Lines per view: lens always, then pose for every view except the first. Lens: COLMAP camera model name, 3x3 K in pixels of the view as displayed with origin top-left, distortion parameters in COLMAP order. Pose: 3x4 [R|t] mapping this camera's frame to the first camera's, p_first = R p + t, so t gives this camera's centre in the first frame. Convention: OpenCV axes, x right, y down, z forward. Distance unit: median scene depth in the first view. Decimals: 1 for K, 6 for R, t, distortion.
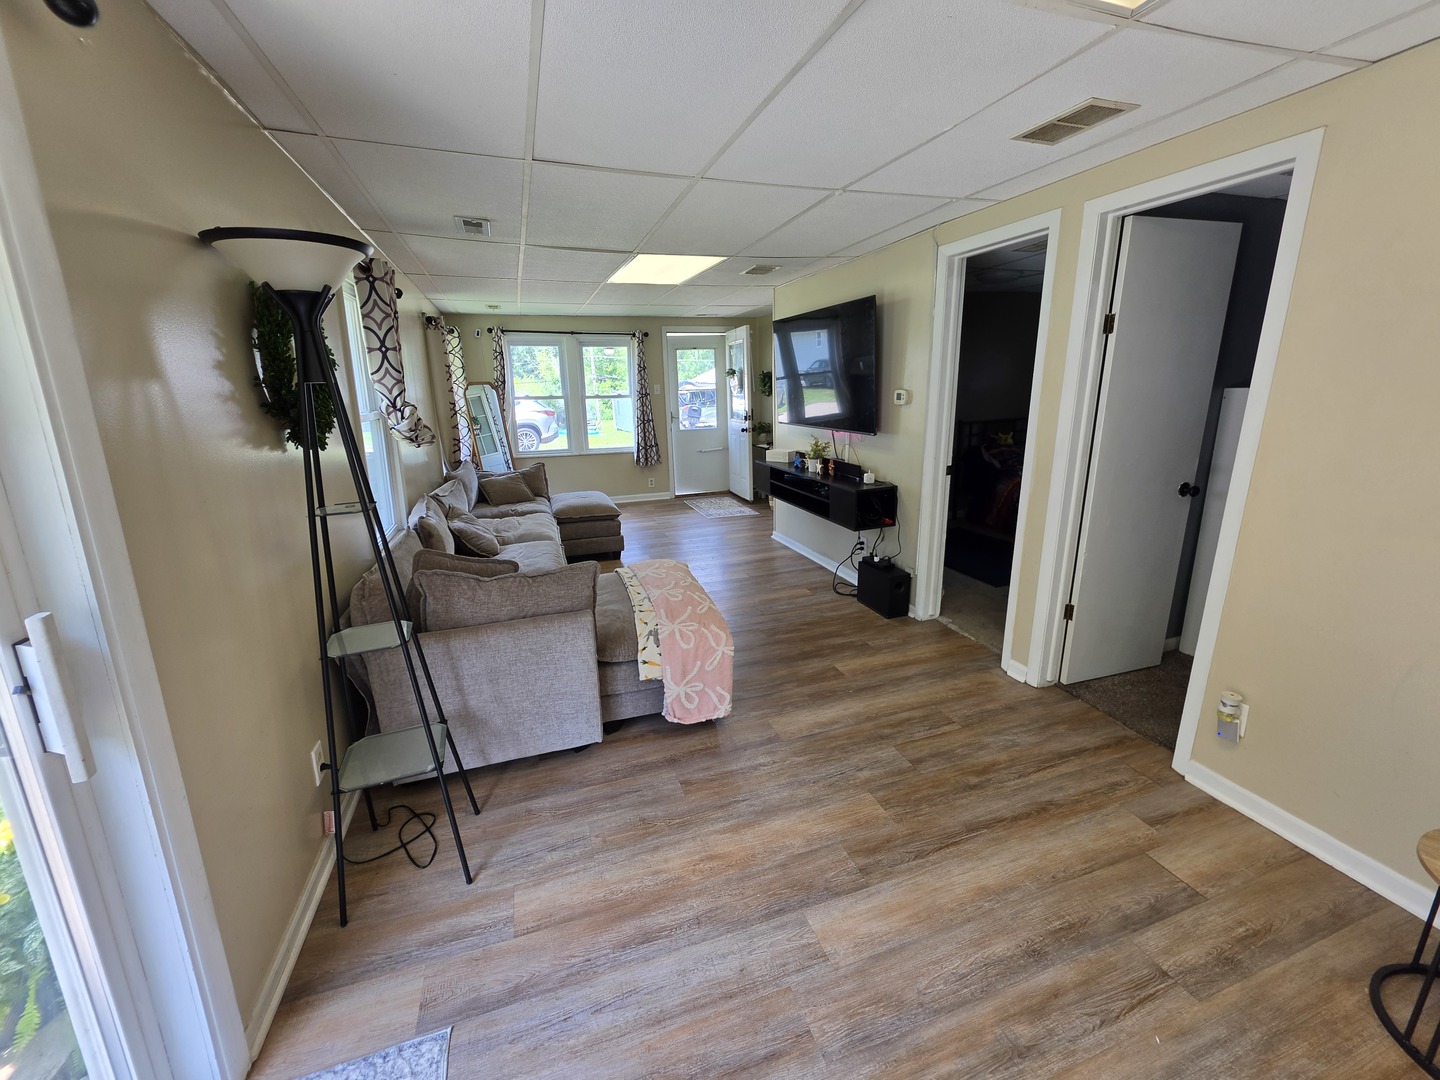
lens RADIAL K [[578.5, 0, 720.4], [0, 578.5, 541.6], [0, 0, 1]] dist [-0.008006, 0.001490]
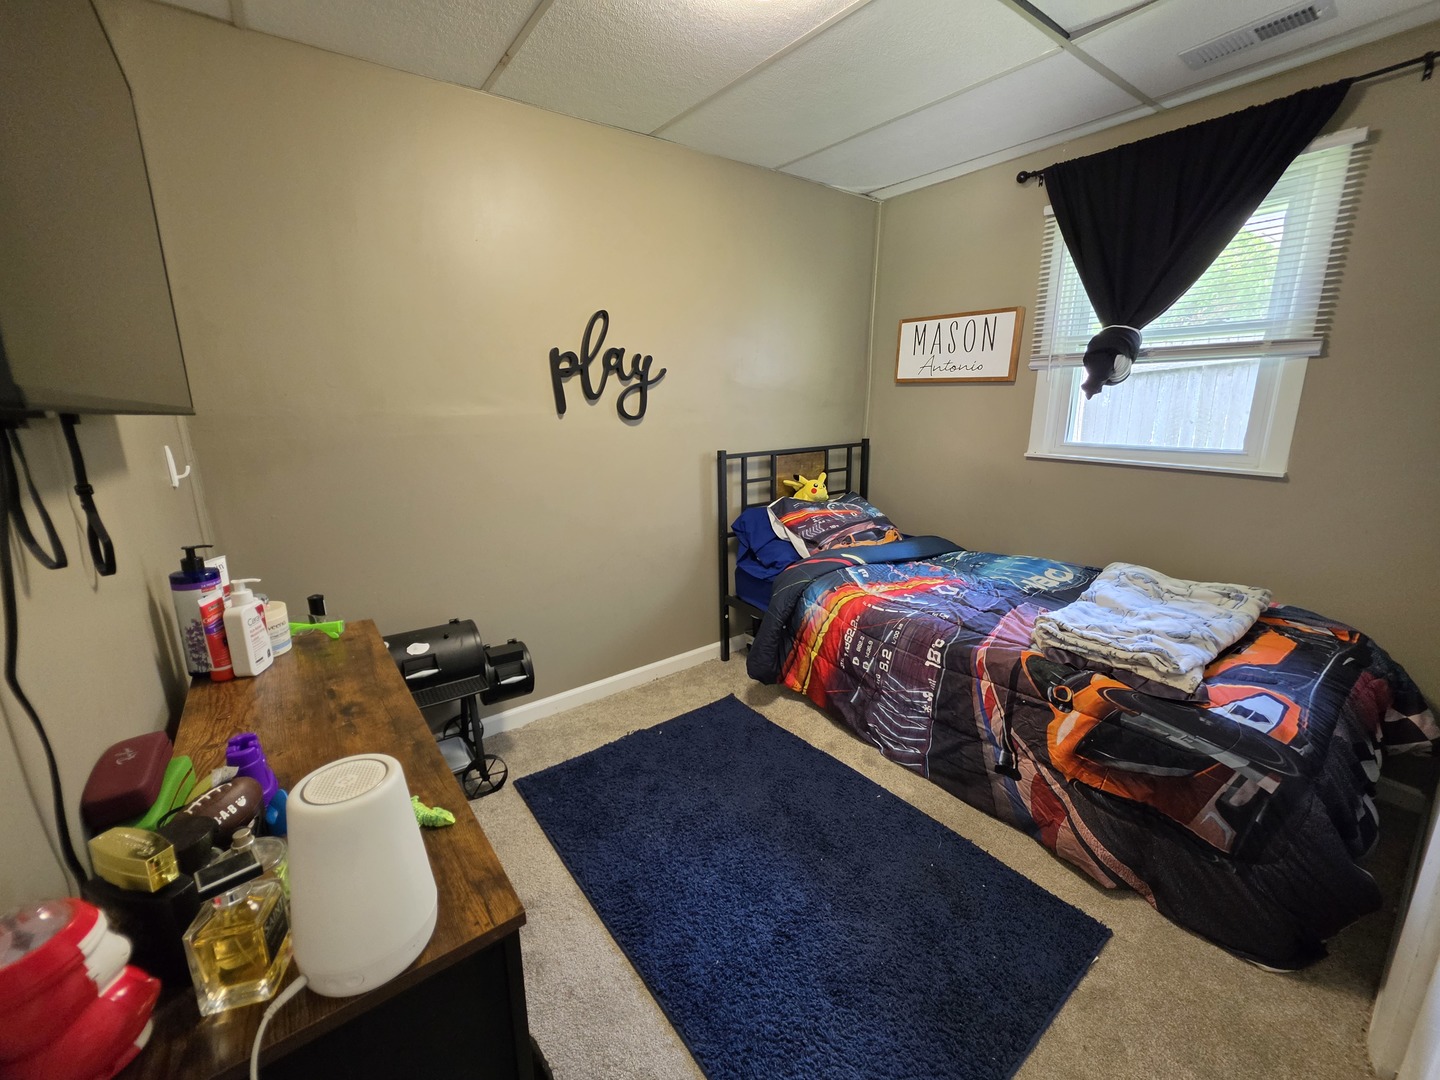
lens RADIAL K [[578.5, 0, 722.1], [0, 578.5, 539.7], [0, 0, 1]] dist [-0.008006, 0.001490]
pose [[0.953138, -0.064273, 0.295631, 0.282762], [0.077579, 0.996424, -0.033488, -0.127622], [-0.292421, 0.054854, 0.954715, 0.576479]]
